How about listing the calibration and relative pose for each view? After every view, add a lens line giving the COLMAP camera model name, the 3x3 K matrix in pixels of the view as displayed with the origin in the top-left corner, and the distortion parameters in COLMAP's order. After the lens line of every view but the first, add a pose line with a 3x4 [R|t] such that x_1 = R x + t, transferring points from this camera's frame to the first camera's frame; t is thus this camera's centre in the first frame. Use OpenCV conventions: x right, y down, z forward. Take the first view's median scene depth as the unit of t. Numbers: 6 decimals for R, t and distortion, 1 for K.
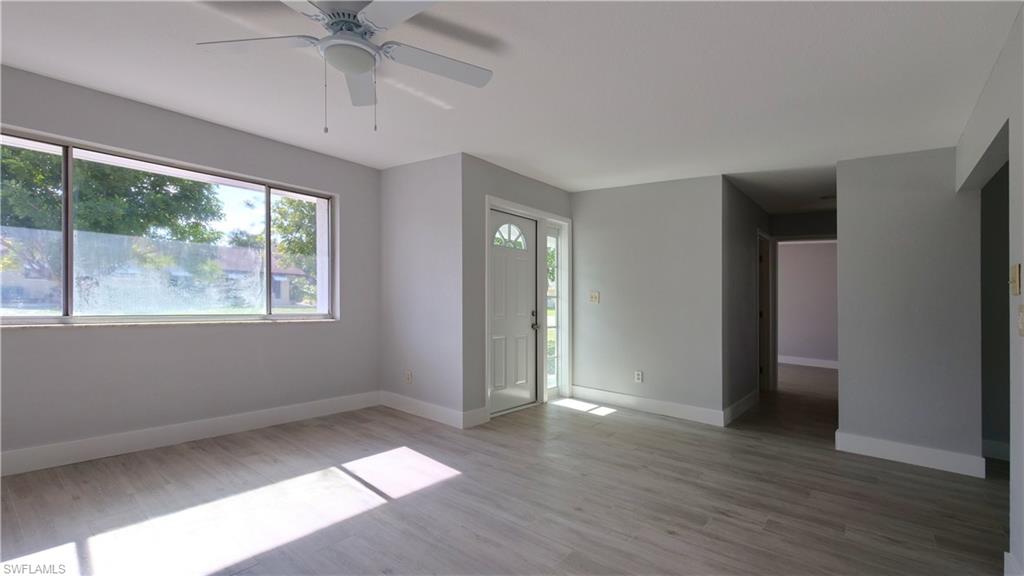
lens RADIAL K [[457.3, 0, 507.9], [0, 457.3, 306.5], [0, 0, 1]] dist [-0.002716, 0.000250]
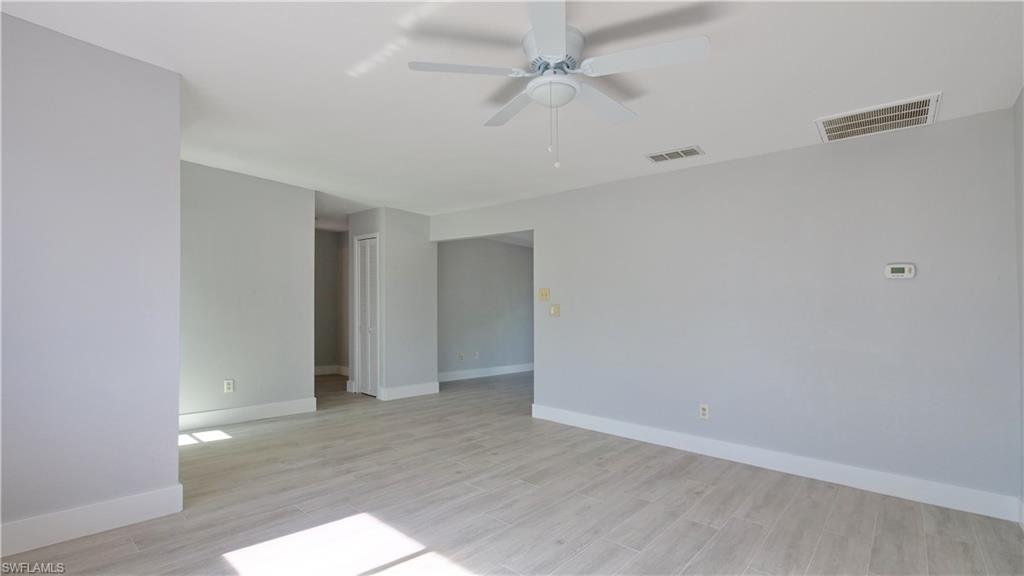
lens RADIAL K [[439.9, 0, 512.0], [0, 439.9, 288.0], [0, 0, 1]] dist [-0.007466, 0.000333]
pose [[0.053053, 0.014613, 0.998485, -0.895856], [0.002022, 0.999889, -0.014741, -0.038748], [-0.998590, 0.002801, 0.053017, 0.672442]]
